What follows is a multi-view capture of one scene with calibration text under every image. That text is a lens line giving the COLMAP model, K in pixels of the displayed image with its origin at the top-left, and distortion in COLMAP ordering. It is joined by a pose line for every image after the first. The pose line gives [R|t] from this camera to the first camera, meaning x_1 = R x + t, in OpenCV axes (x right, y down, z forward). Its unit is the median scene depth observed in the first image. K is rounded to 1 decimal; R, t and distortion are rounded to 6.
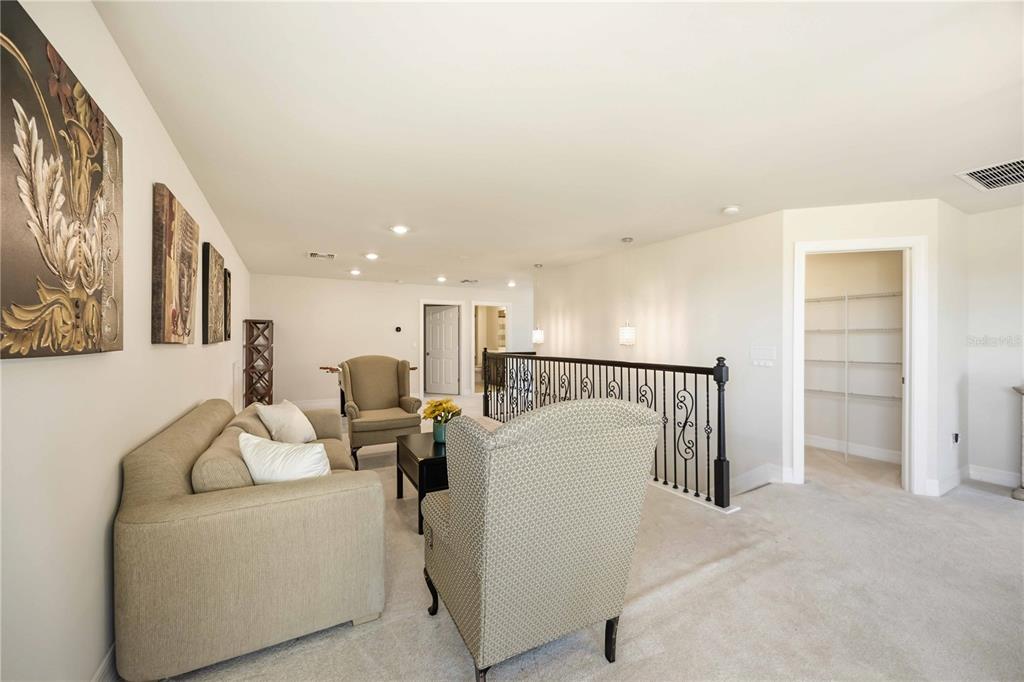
lens RADIAL K [[404.3, 0, 512.0], [0, 404.3, 341.0], [0, 0, 1]] dist [-0.000235, -0.000041]
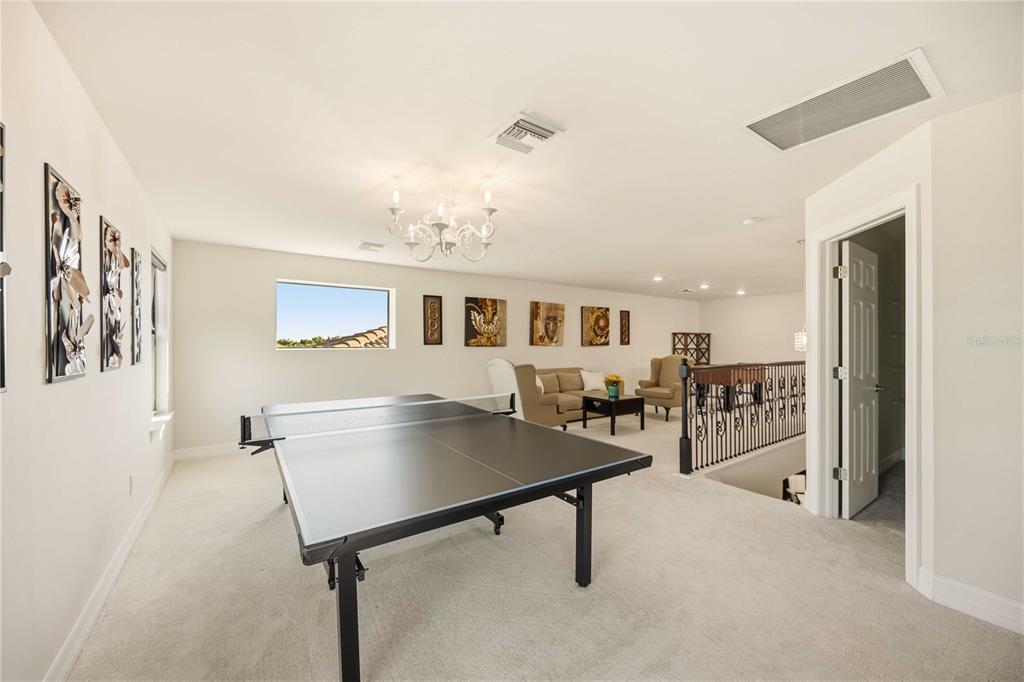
lens RADIAL K [[404.3, 0, 512.0], [0, 404.3, 341.0], [0, 0, 1]] dist [-0.000235, -0.000041]
pose [[0.112385, -0.001165, -0.993664, 2.113039], [-0.010005, 0.999947, -0.002304, -0.016427], [0.993614, 0.010200, 0.112368, 0.323137]]
